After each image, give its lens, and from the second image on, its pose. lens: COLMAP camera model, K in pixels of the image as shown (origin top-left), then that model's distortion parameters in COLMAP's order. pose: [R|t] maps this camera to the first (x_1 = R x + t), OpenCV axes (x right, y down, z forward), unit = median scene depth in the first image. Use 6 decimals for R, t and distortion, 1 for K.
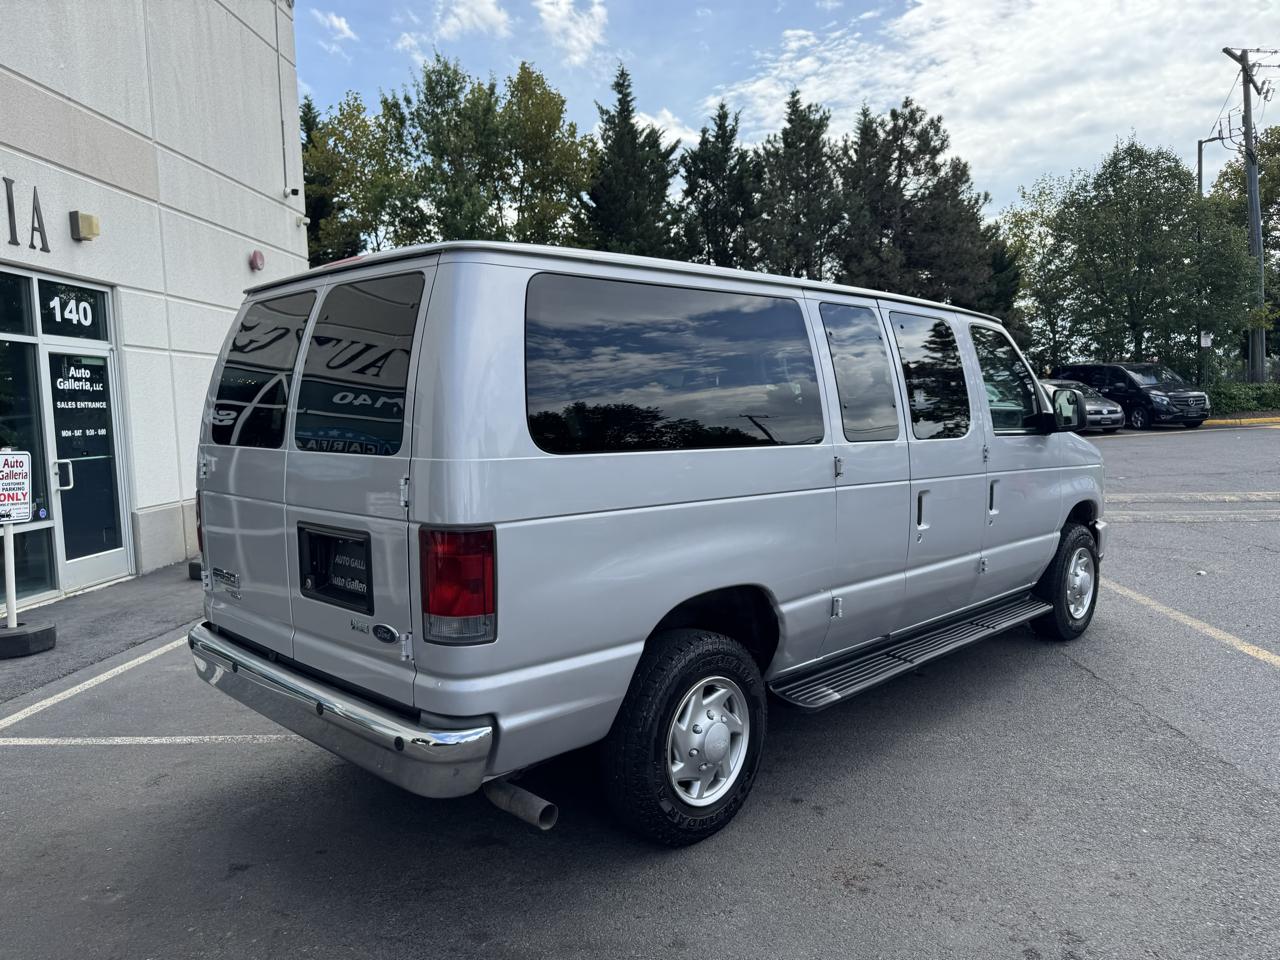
lens RADIAL K [[907.7, 0, 652.3], [0, 907.7, 486.1], [0, 0, 1]] dist [0.018943, -0.022448]
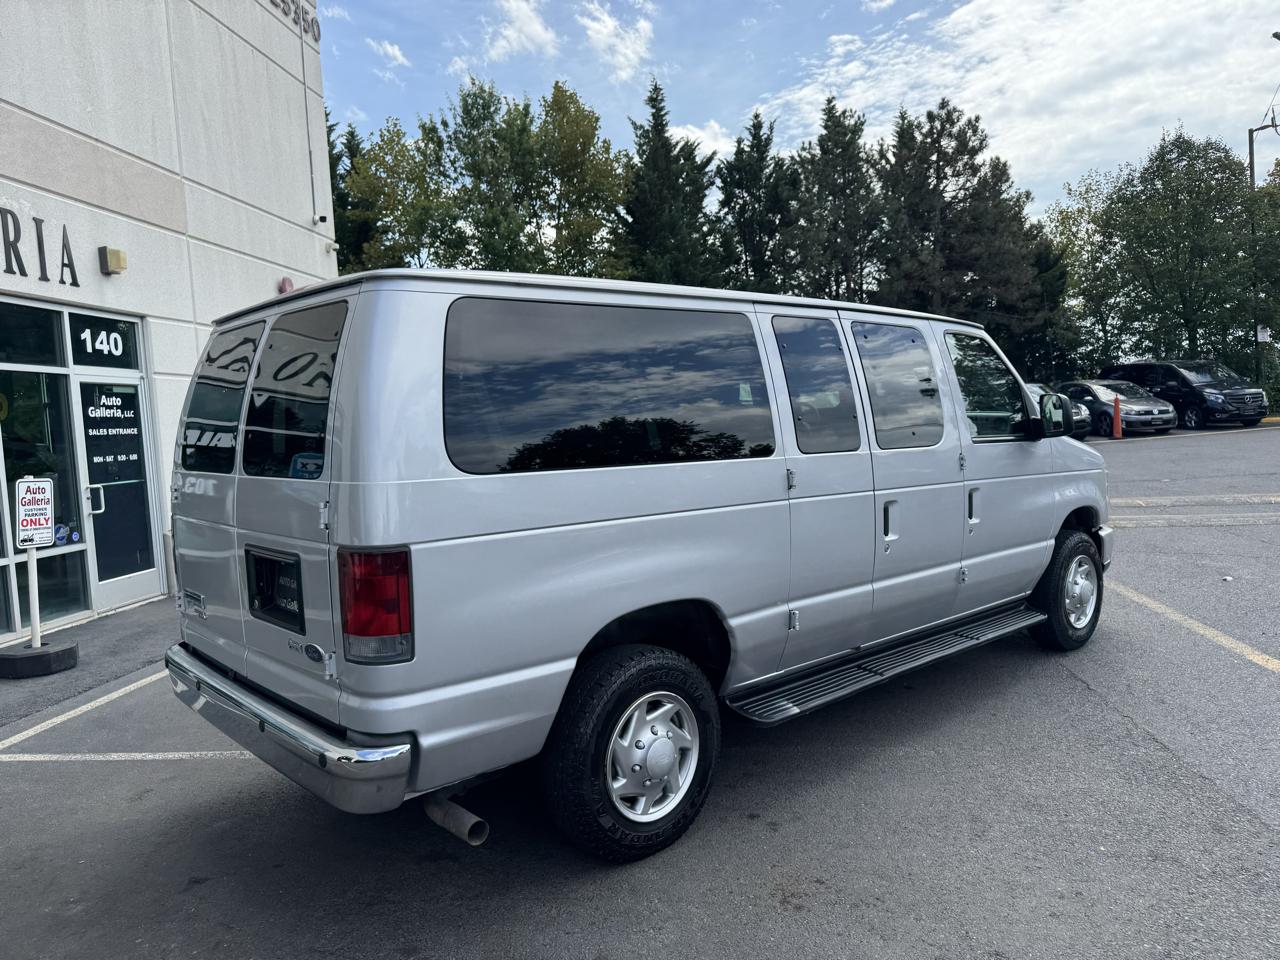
lens RADIAL K [[907.7, 0, 651.0], [0, 907.7, 482.7], [0, 0, 1]] dist [0.018943, -0.022448]
pose [[0.997997, -0.020007, -0.060012, 0.015577], [0.019116, 0.999699, -0.015392, -0.000834], [0.060302, 0.014214, 0.998079, -0.000871]]
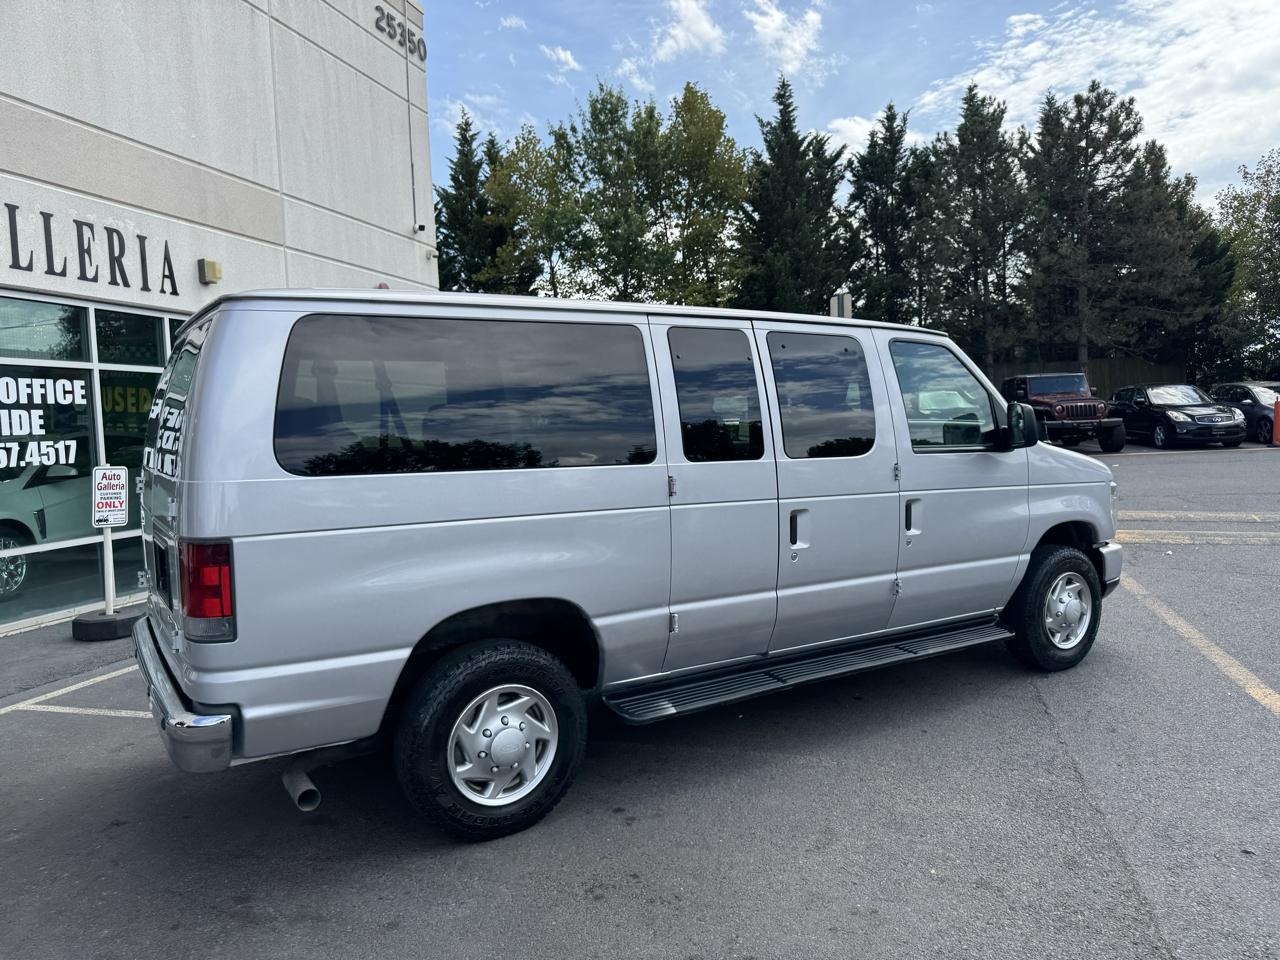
lens RADIAL K [[907.7, 0, 651.2], [0, 907.7, 476.5], [0, 0, 1]] dist [0.018943, -0.022448]
pose [[0.974298, 0.004057, -0.225224, 0.058098], [-0.008497, 0.999788, -0.018750, -0.001917], [0.225101, 0.020182, 0.974126, -0.000782]]
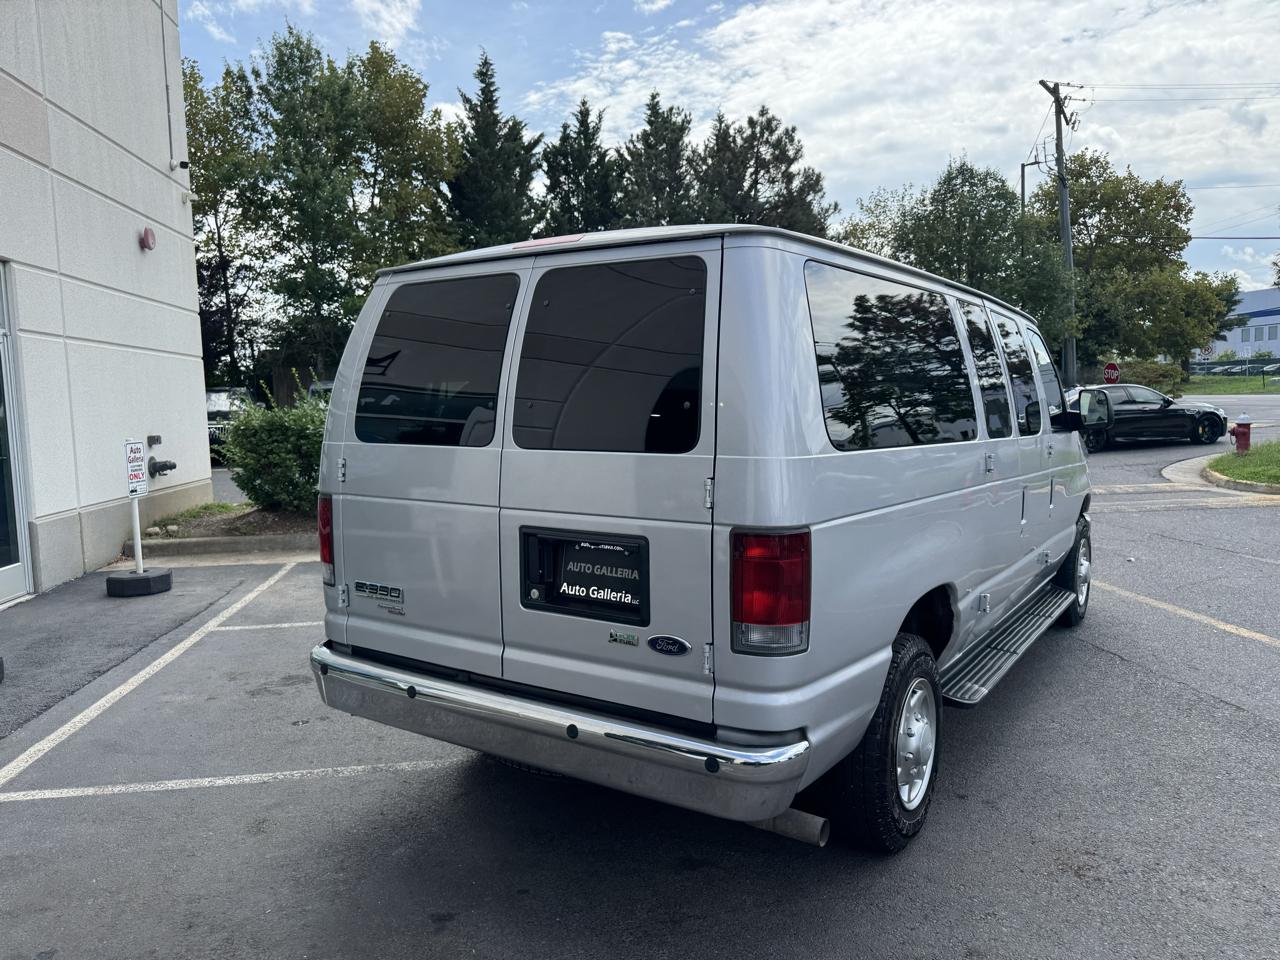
lens RADIAL K [[907.7, 0, 651.4], [0, 907.7, 483.2], [0, 0, 1]] dist [0.018943, -0.022448]
pose [[0.982296, -0.009989, 0.187067, -0.049622], [0.010150, 0.999948, 0.000097, -0.000600], [-0.187059, 0.001803, 0.982347, 0.010066]]
